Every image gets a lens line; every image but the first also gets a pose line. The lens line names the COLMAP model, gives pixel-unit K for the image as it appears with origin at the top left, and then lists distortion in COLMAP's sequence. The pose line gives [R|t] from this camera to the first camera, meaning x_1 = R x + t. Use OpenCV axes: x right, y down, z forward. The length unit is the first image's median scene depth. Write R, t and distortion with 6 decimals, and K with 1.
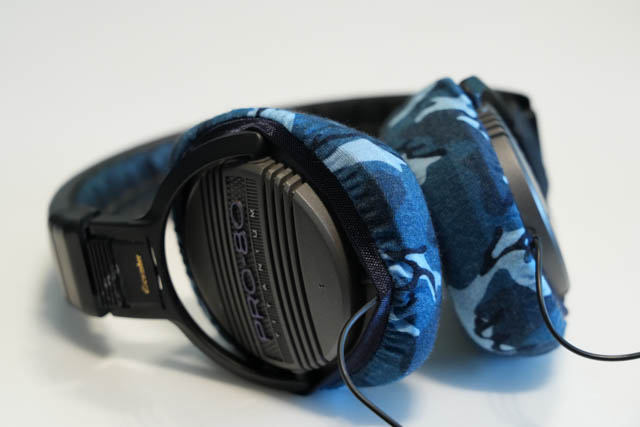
lens RADIAL K [[1919.0, 0, 320.0], [0, 1919.0, 213.5], [0, 0, 1]] dist [0.101279, 0.140143]
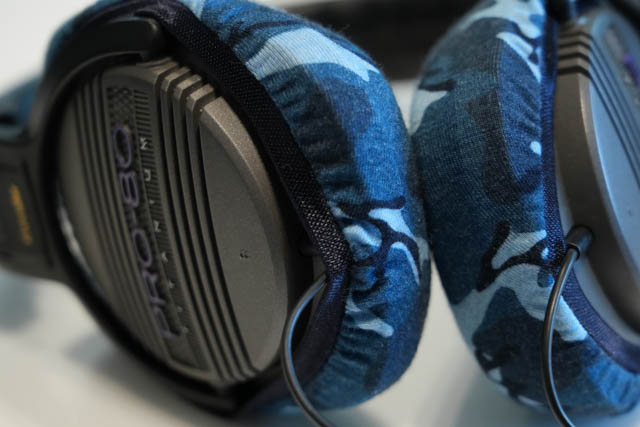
lens RADIAL K [[1919.0, 0, 320.0], [0, 1919.0, 213.5], [0, 0, 1]] dist [0.101279, 0.140143]
pose [[0.998771, 0.019530, -0.045547, 0.055926], [-0.019004, 0.999748, 0.011961, 0.014909], [0.045769, -0.011081, 0.998891, 0.350002]]
